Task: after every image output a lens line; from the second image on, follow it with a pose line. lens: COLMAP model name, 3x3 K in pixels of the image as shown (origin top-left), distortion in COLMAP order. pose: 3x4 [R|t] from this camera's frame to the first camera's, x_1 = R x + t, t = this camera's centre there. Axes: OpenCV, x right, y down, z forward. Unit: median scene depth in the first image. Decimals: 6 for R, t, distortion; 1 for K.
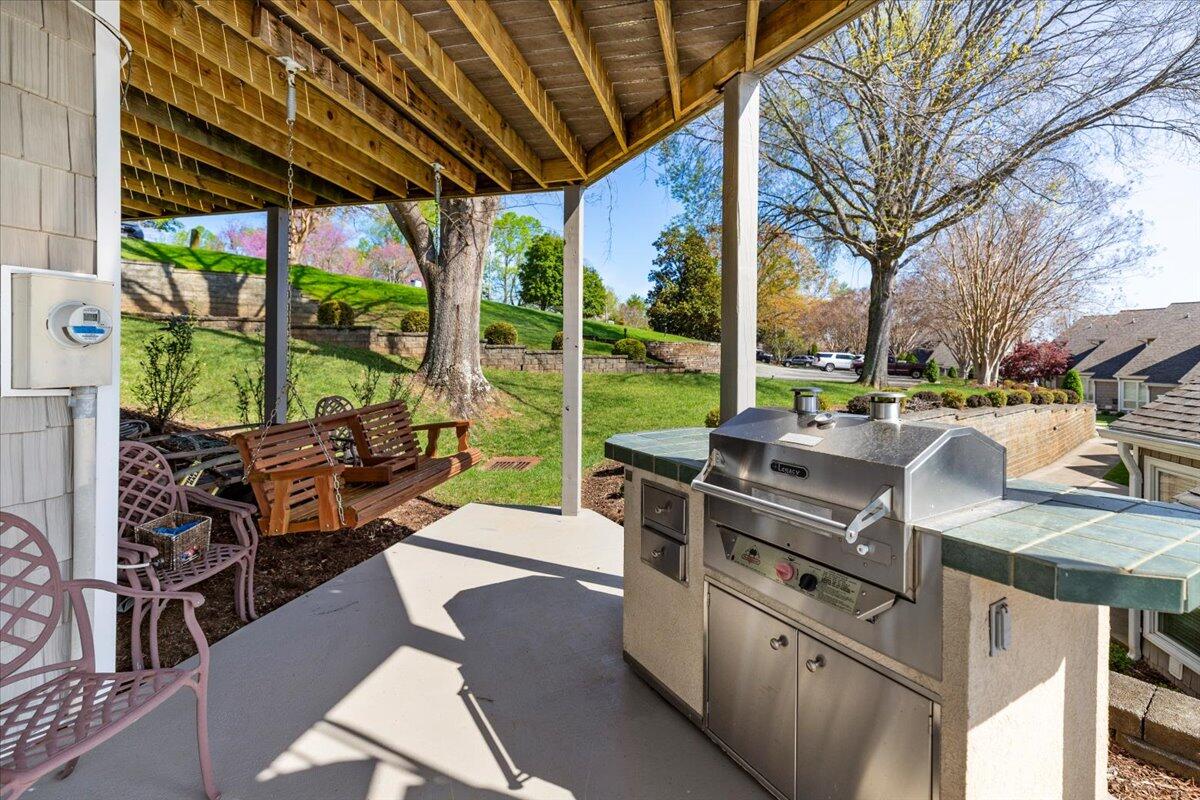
lens RADIAL K [[550.5, 0, 605.0], [0, 550.5, 368.9], [0, 0, 1]] dist [0.008068, -0.000546]
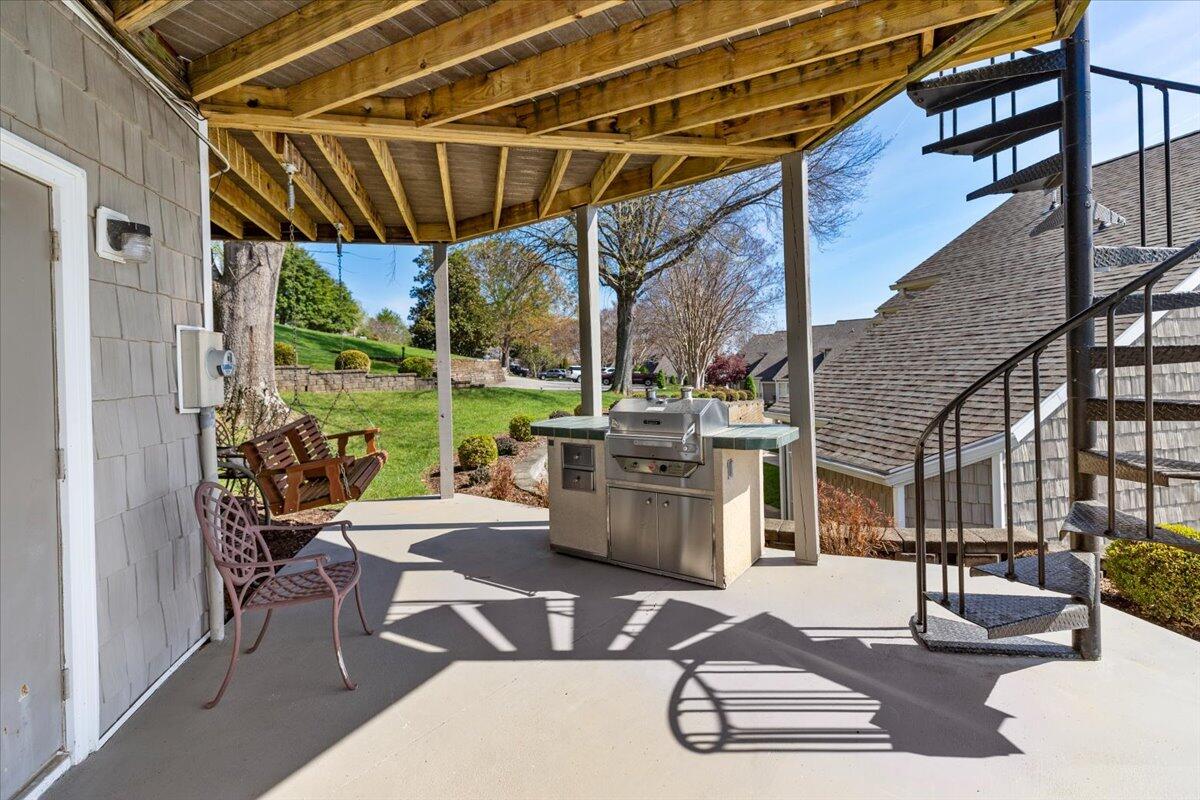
lens RADIAL K [[550.5, 0, 605.0], [0, 550.5, 368.9], [0, 0, 1]] dist [0.008068, -0.000546]
pose [[0.902377, -0.022124, 0.430379, -0.069869], [0.033747, 0.999242, -0.019390, -0.000115], [-0.429624, 0.032021, 0.902440, -0.083765]]
